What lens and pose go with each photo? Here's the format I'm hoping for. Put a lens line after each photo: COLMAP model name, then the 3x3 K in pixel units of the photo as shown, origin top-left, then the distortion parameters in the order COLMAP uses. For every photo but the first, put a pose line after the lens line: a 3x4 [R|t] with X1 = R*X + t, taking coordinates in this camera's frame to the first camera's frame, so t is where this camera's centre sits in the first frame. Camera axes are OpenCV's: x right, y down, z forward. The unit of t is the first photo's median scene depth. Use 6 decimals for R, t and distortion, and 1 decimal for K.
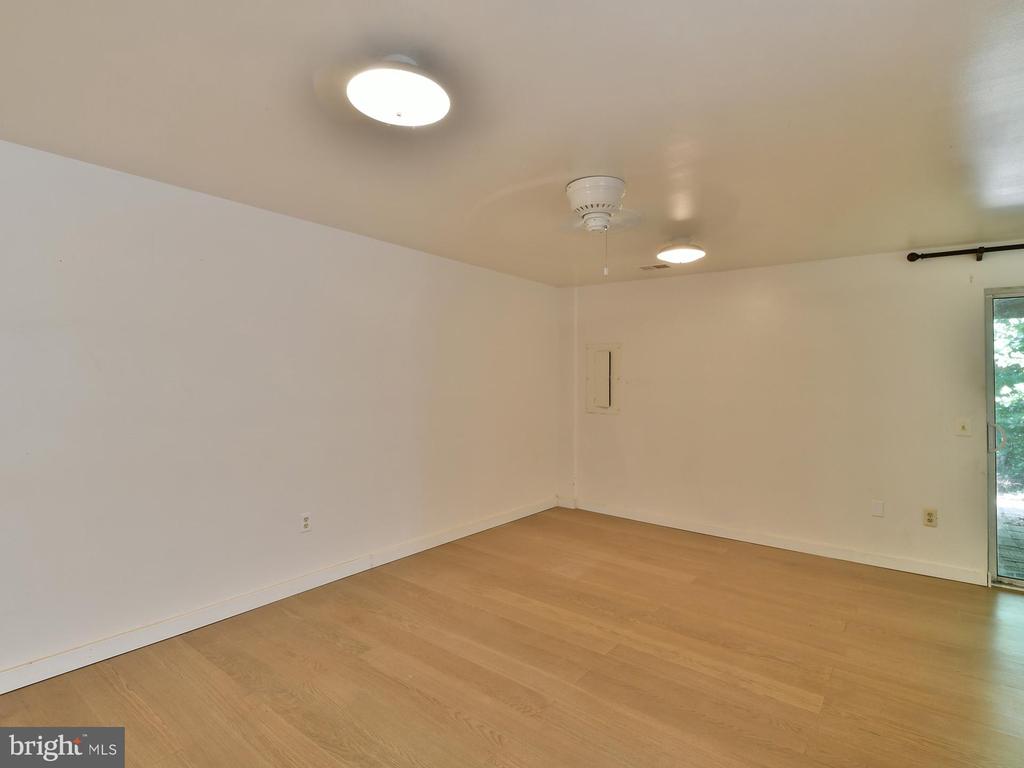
lens RADIAL K [[518.8, 0, 509.3], [0, 518.8, 384.9], [0, 0, 1]] dist [-0.005258, -0.002122]
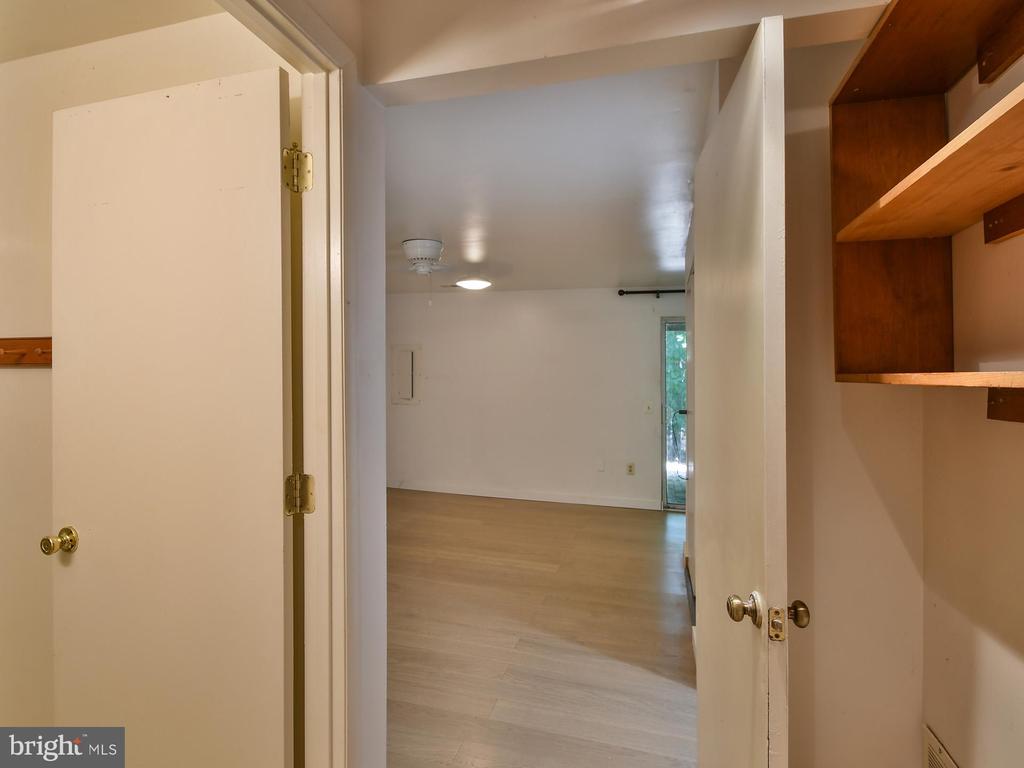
lens RADIAL K [[518.8, 0, 511.2], [0, 518.8, 382.2], [0, 0, 1]] dist [-0.005258, -0.002122]
pose [[0.914509, -0.003239, 0.404552, -0.125566], [0.000452, 0.999976, 0.006983, -0.004304], [-0.404565, -0.006203, 0.914488, -0.274652]]
